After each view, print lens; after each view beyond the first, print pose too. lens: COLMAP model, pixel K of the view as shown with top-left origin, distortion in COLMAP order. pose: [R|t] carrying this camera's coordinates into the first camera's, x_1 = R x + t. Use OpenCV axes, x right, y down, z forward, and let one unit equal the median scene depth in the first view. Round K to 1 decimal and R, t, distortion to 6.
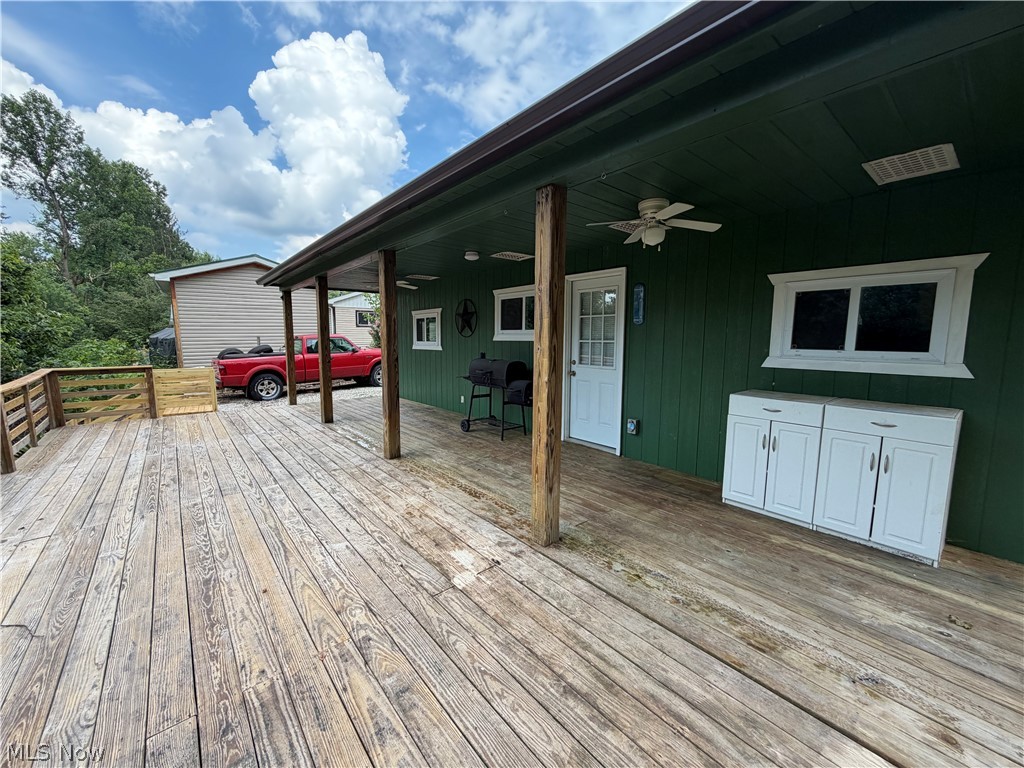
lens RADIAL K [[409.4, 0, 510.2], [0, 409.4, 383.4], [0, 0, 1]] dist [0.000557, 0.000188]
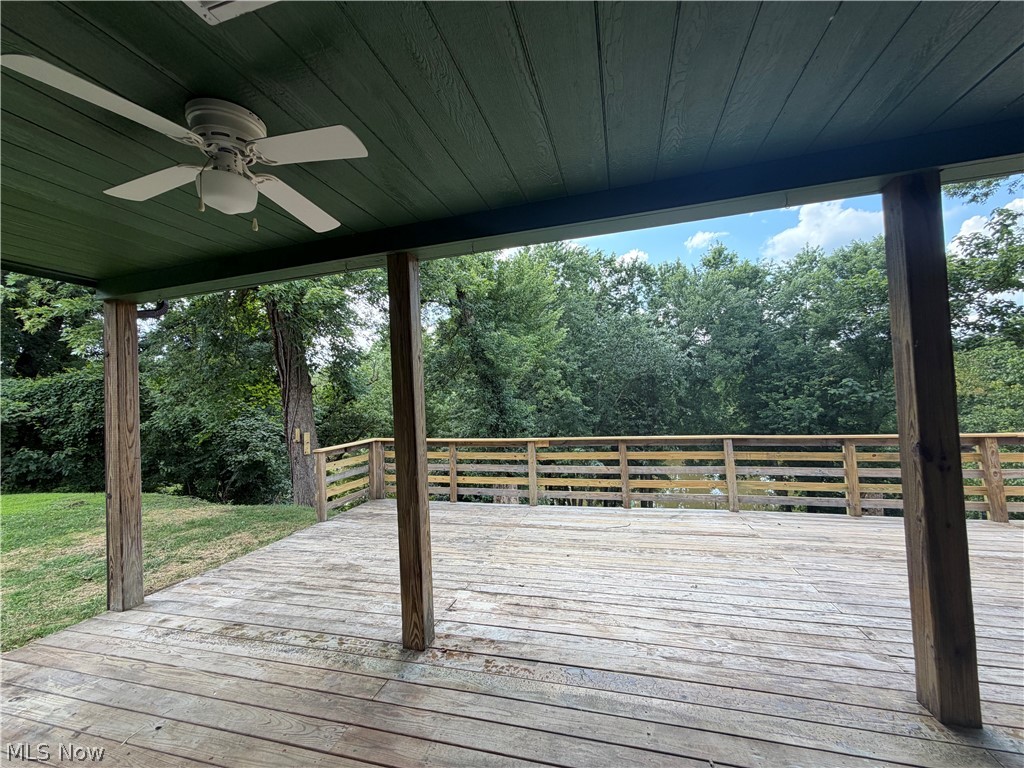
lens RADIAL K [[409.4, 0, 510.2], [0, 409.4, 383.4], [0, 0, 1]] dist [0.000557, 0.000188]
pose [[-0.823525, 0.016070, -0.567052, 0.391151], [-0.022733, 0.997861, 0.061294, -0.210010], [0.566824, 0.063368, -0.821398, 1.713669]]
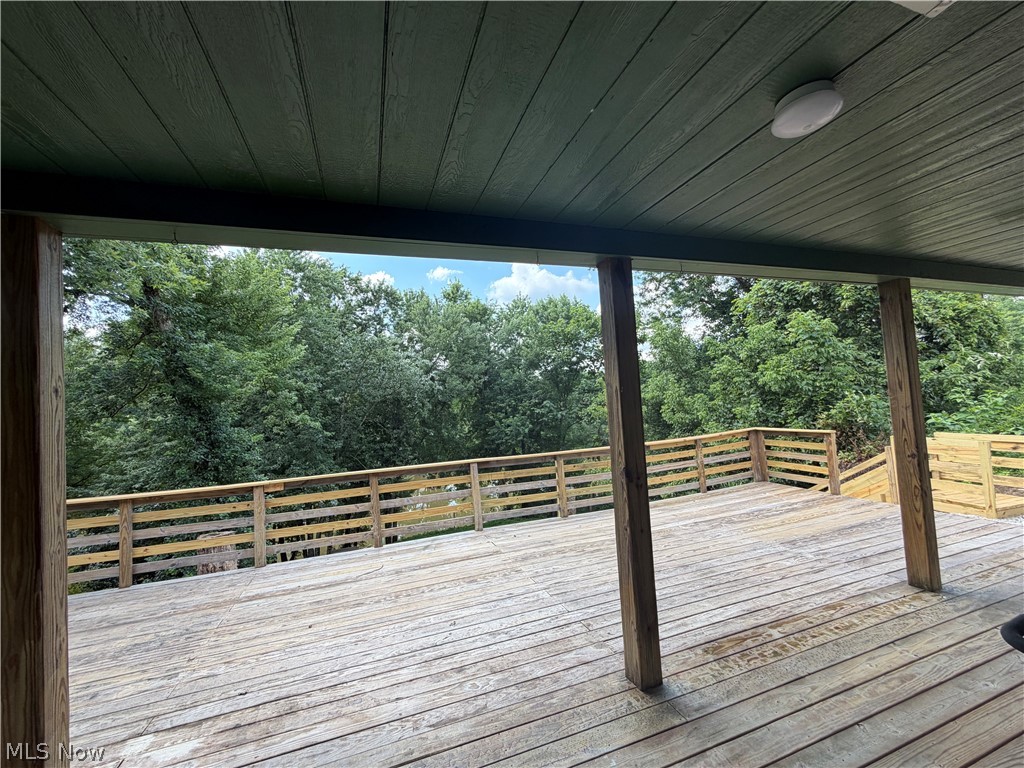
lens RADIAL K [[409.4, 0, 510.2], [0, 409.4, 383.4], [0, 0, 1]] dist [0.000557, 0.000188]
pose [[-0.353685, -0.027729, -0.934953, 0.347930], [-0.046840, 0.998831, -0.011904, -0.236870], [0.934191, 0.039583, -0.354571, 1.630730]]
